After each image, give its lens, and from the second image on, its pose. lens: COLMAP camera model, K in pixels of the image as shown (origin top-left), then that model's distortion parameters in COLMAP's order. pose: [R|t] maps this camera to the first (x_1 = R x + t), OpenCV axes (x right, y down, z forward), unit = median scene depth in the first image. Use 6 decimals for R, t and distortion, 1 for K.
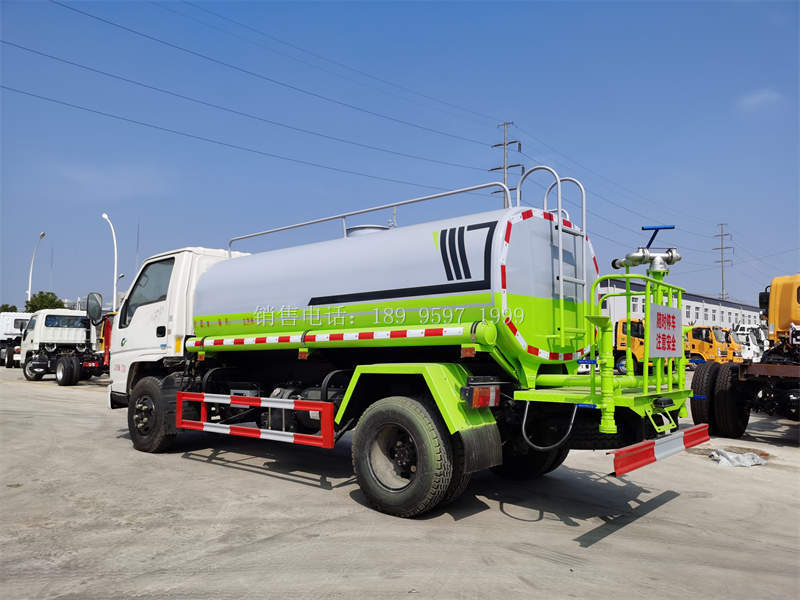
lens RADIAL K [[623.2, 0, 400.7], [0, 623.2, 301.7], [0, 0, 1]] dist [0.026741, -0.013202]
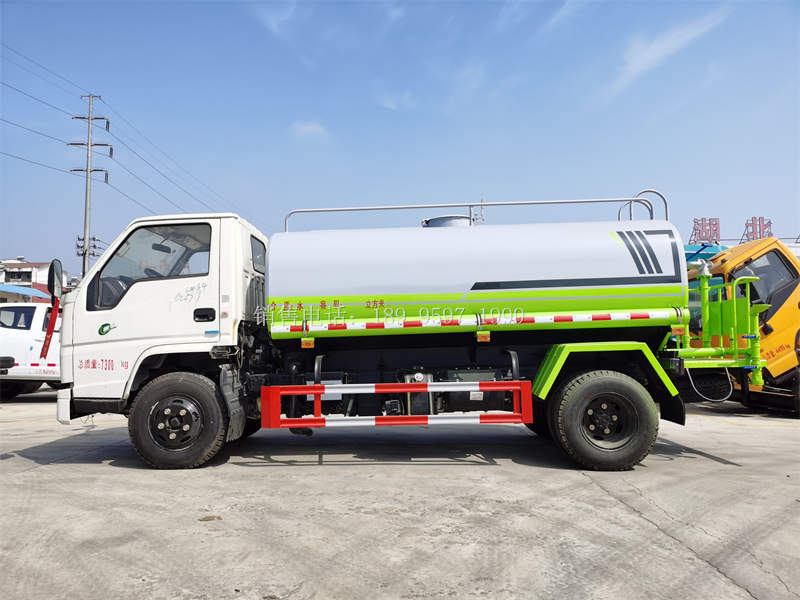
lens RADIAL K [[623.2, 0, 400.6], [0, 623.2, 299.8], [0, 0, 1]] dist [0.026741, -0.013202]
pose [[0.771338, 0.029599, 0.635737, -0.953777], [-0.031012, 0.999479, -0.008908, 0.038052], [-0.635670, -0.012844, 0.771854, 0.307620]]
